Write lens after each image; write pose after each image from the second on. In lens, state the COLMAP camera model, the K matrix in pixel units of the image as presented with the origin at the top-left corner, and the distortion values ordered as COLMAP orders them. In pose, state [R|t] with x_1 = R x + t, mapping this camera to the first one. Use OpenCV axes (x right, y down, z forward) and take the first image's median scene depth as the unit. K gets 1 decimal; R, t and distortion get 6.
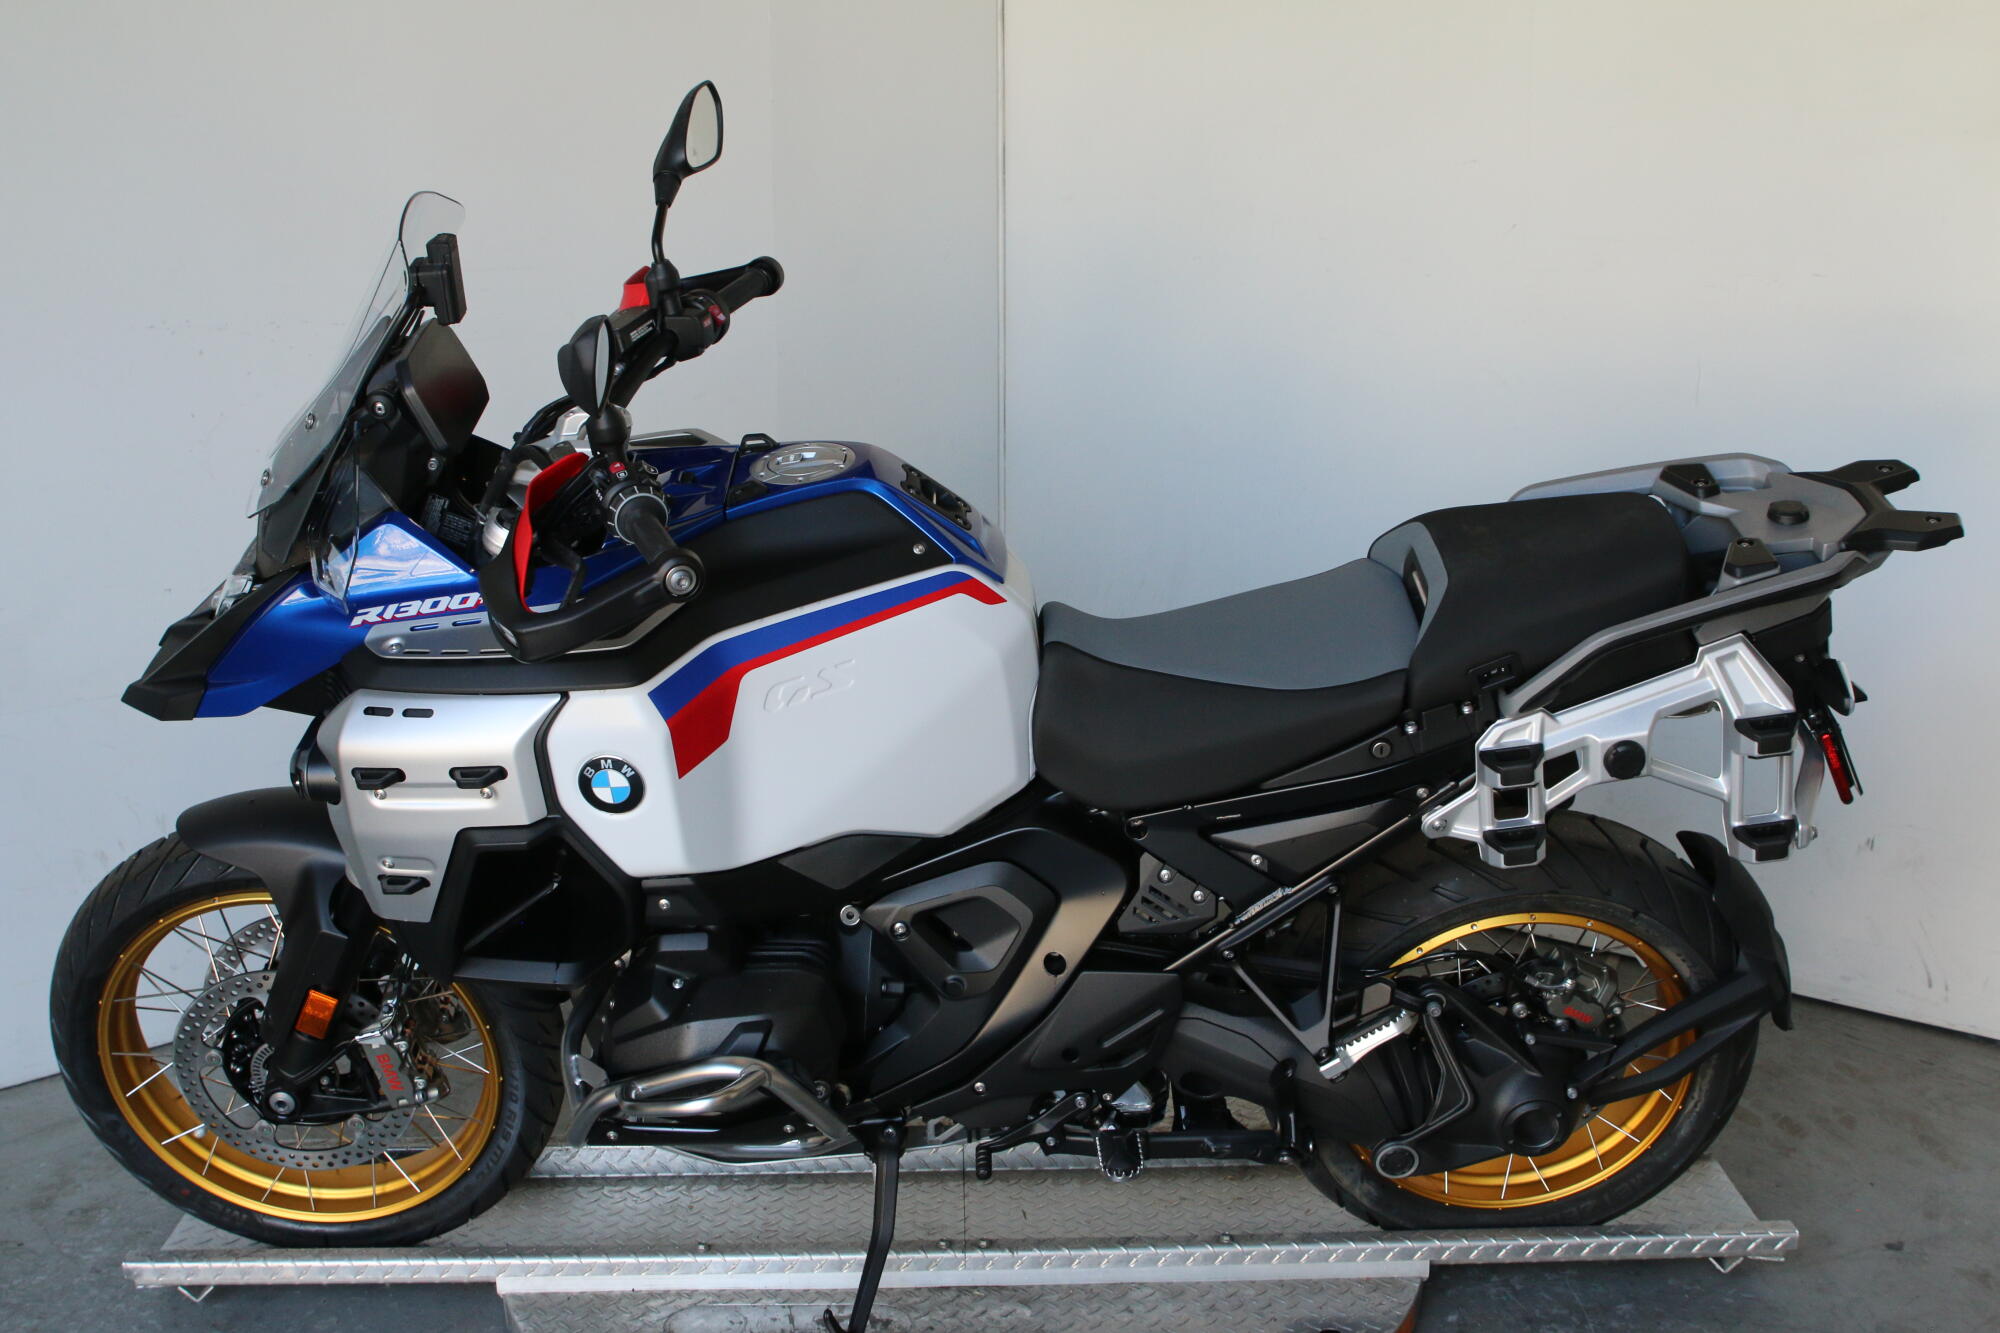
lens RADIAL K [[2211.6, 0, 994.4], [0, 2211.6, 646.3], [0, 0, 1]] dist [-0.113794, 0.045474]
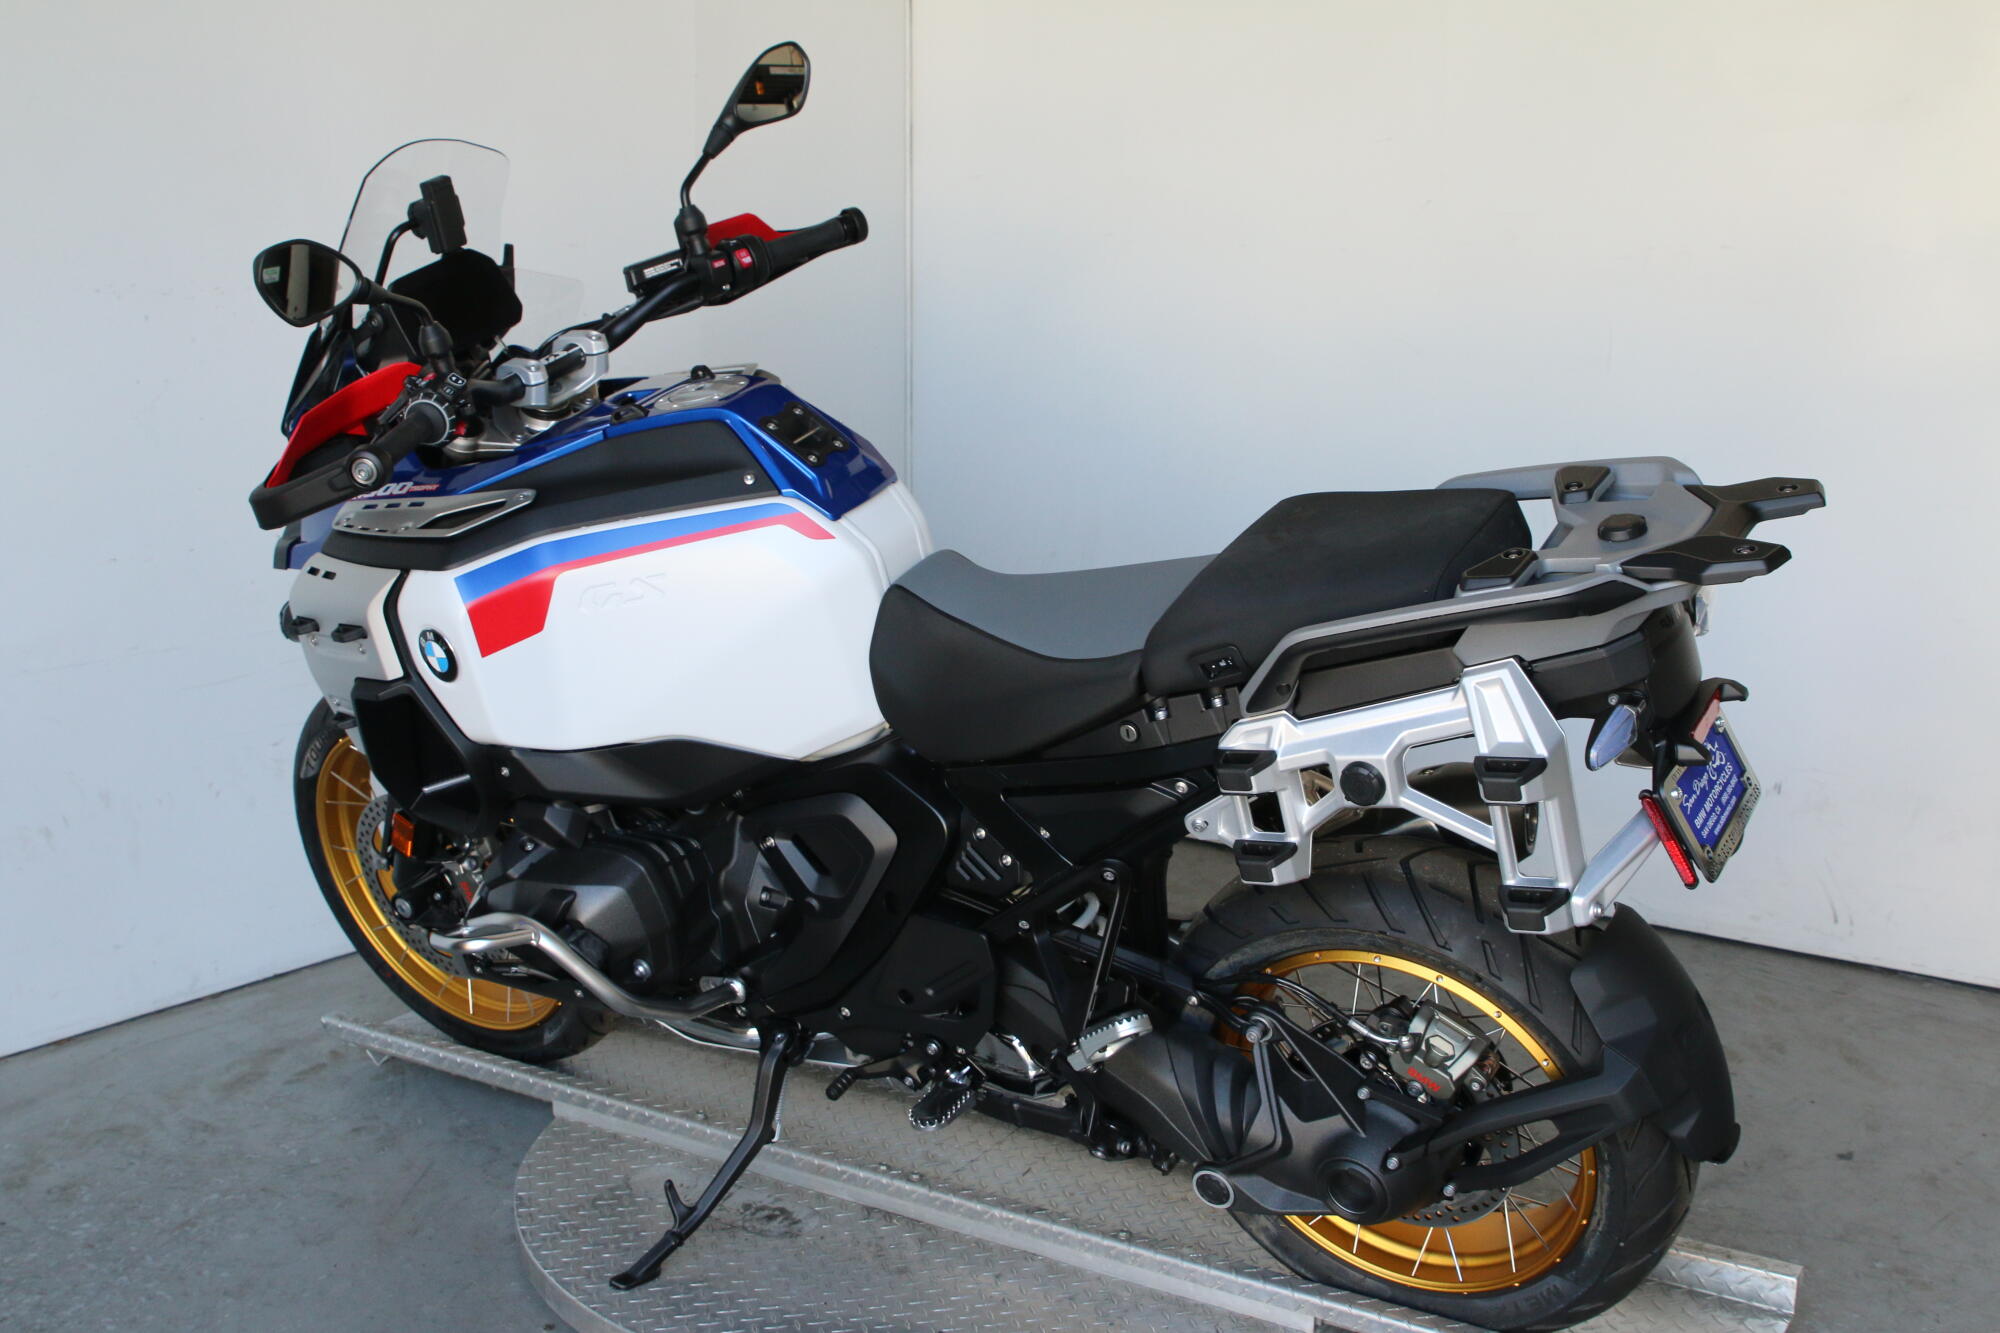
lens RADIAL K [[2235.6, 0, 995.6], [0, 2235.6, 650.1], [0, 0, 1]] dist [-0.132381, 0.104209]
pose [[0.835810, 0.122889, -0.535089, 0.615263], [-0.122218, 0.991818, 0.036876, -0.015794], [0.535242, 0.034577, 0.843991, 0.156110]]
